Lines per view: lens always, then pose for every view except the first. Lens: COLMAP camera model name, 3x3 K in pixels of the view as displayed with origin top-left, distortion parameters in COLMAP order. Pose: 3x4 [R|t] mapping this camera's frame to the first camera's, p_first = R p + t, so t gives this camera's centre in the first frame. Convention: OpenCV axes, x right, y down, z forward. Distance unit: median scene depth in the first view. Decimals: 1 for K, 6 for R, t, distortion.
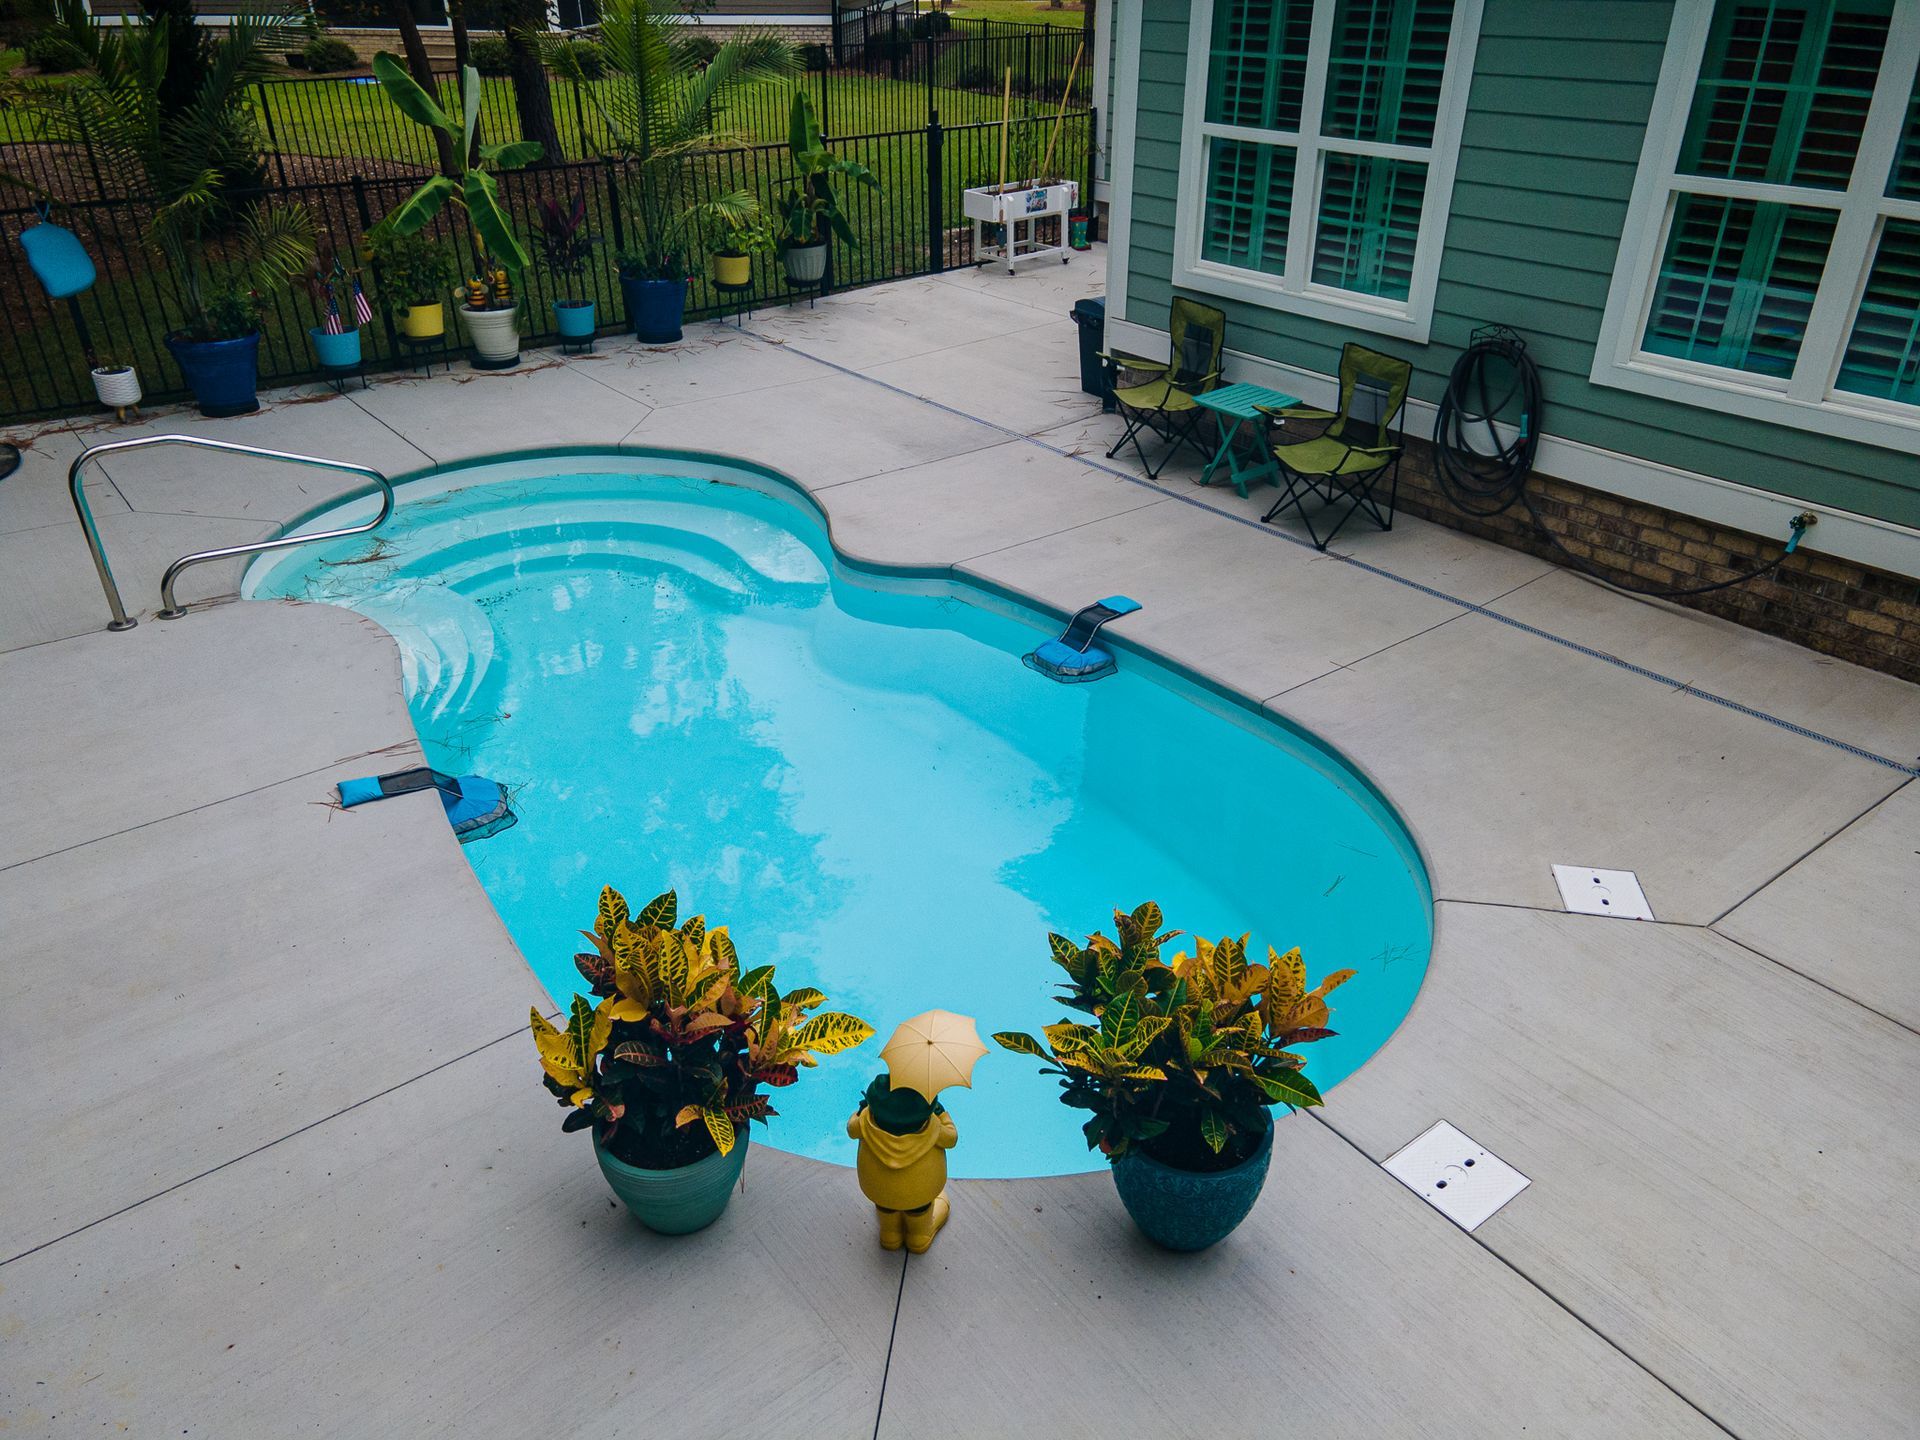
lens RADIAL K [[1396.0, 0, 969.5], [0, 1396.0, 712.1], [0, 0, 1]] dist [0.001593, 0.005007]
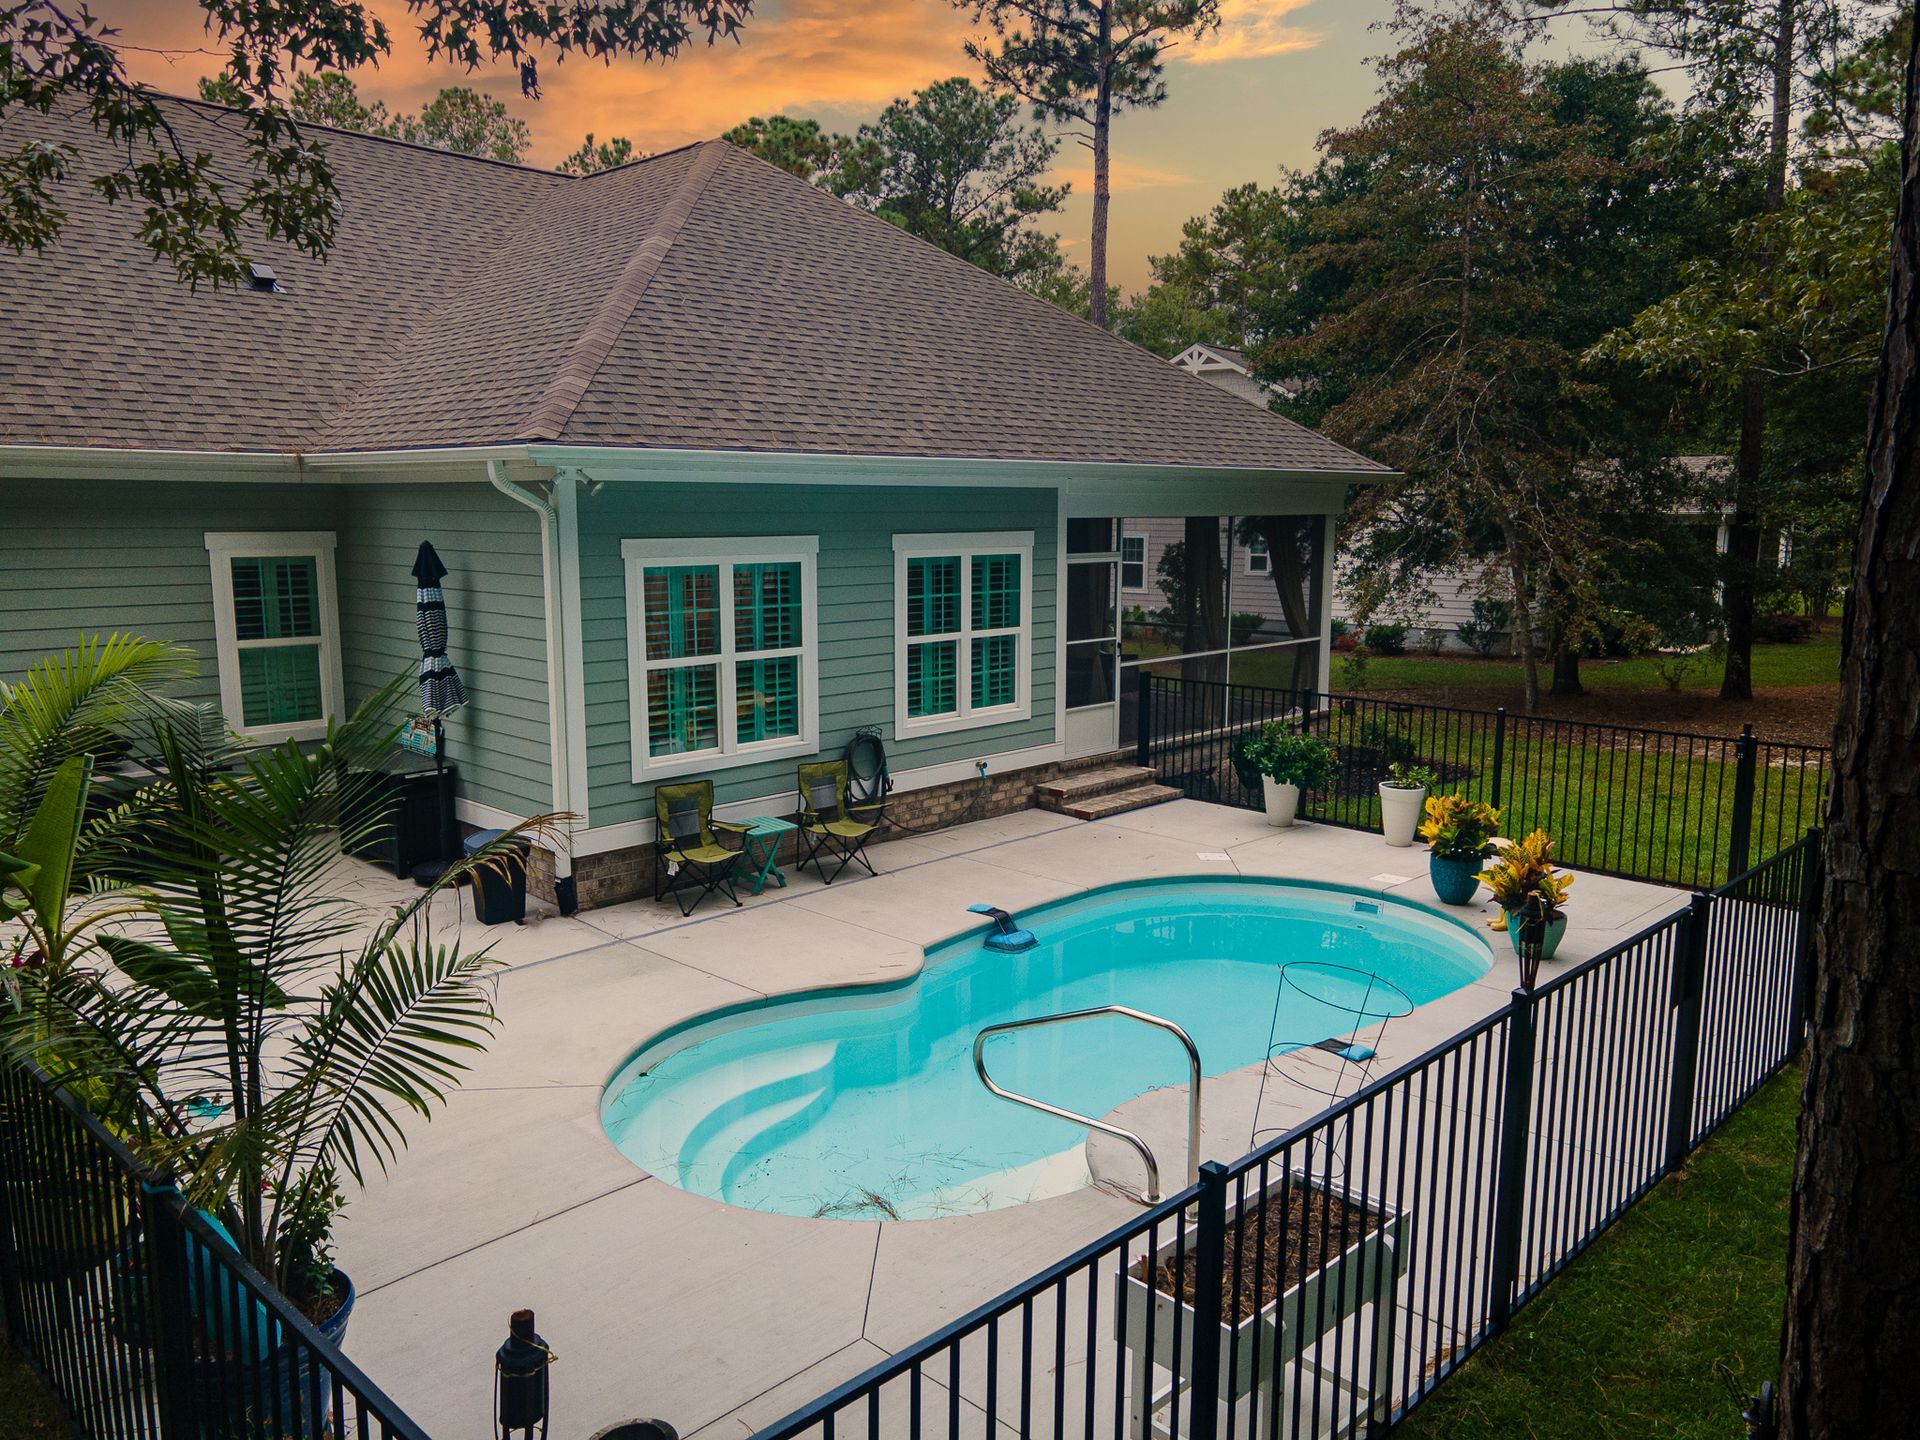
lens RADIAL K [[1396.0, 0, 967.9], [0, 1396.0, 724.1], [0, 0, 1]] dist [0.001593, 0.005007]
pose [[-0.149720, -0.151818, 0.977003, -1.377552], [0.470390, 0.858211, 0.205443, -0.575650], [-0.869665, 0.490331, -0.057078, 0.962144]]
